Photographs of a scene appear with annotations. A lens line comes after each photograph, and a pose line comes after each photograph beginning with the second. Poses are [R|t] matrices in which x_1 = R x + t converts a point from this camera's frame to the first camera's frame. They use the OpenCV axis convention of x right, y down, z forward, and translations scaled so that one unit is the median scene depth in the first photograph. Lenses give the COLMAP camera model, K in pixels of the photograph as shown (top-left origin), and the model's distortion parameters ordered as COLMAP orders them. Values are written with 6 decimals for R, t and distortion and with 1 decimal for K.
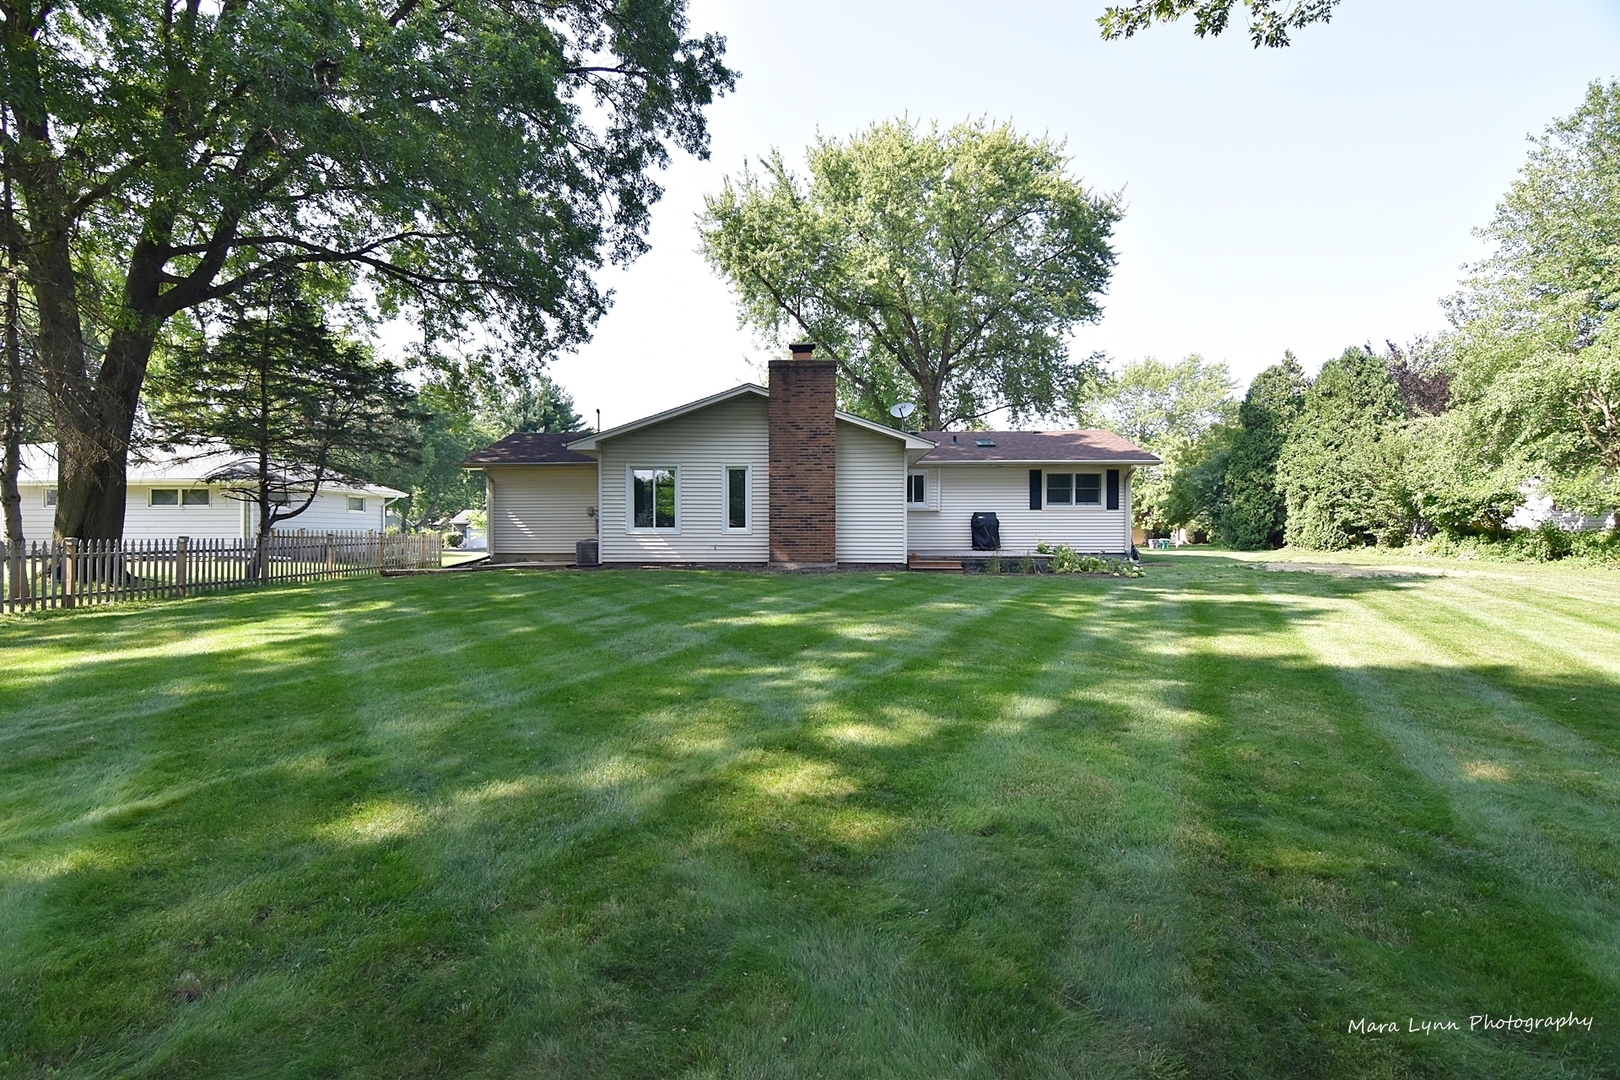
lens RADIAL K [[793.6, 0, 799.1], [0, 793.6, 548.7], [0, 0, 1]] dist [0.001156, -0.013846]
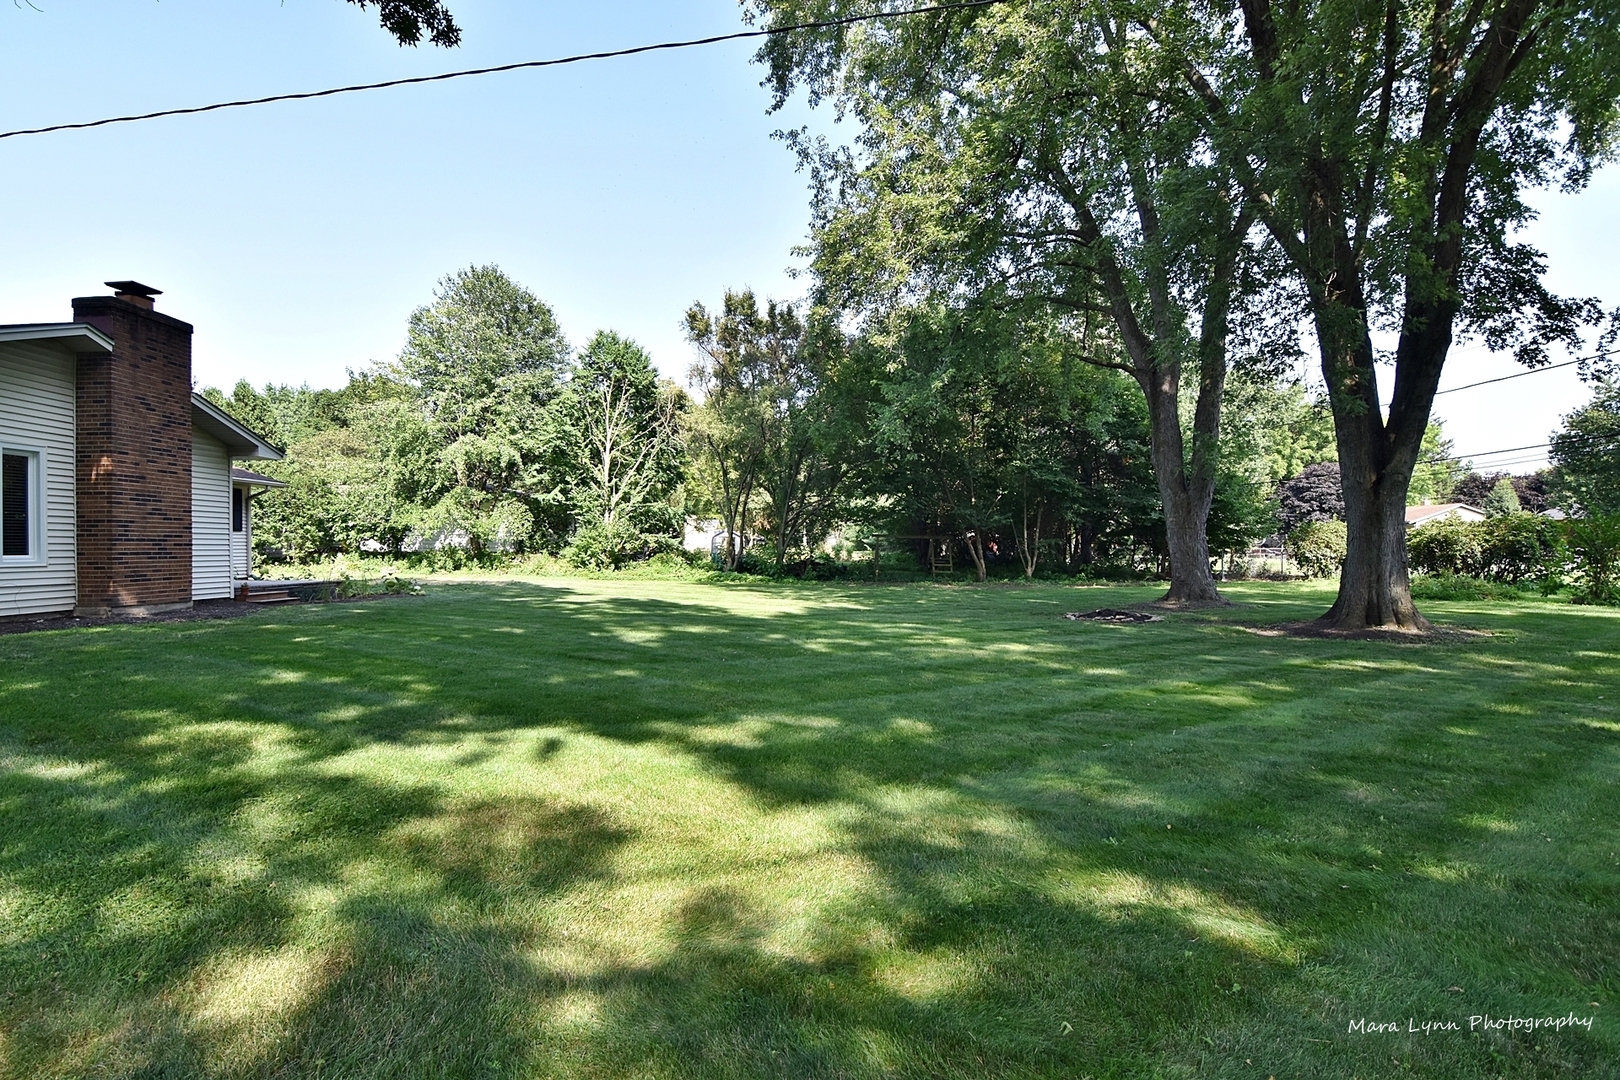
lens RADIAL K [[793.6, 0, 799.1], [0, 793.6, 548.7], [0, 0, 1]] dist [0.001156, -0.013846]
pose [[-0.060942, -0.000890, 0.998141, -0.707220], [0.017189, 0.999850, 0.001941, -0.023043], [-0.997993, 0.017276, -0.060918, 0.485620]]
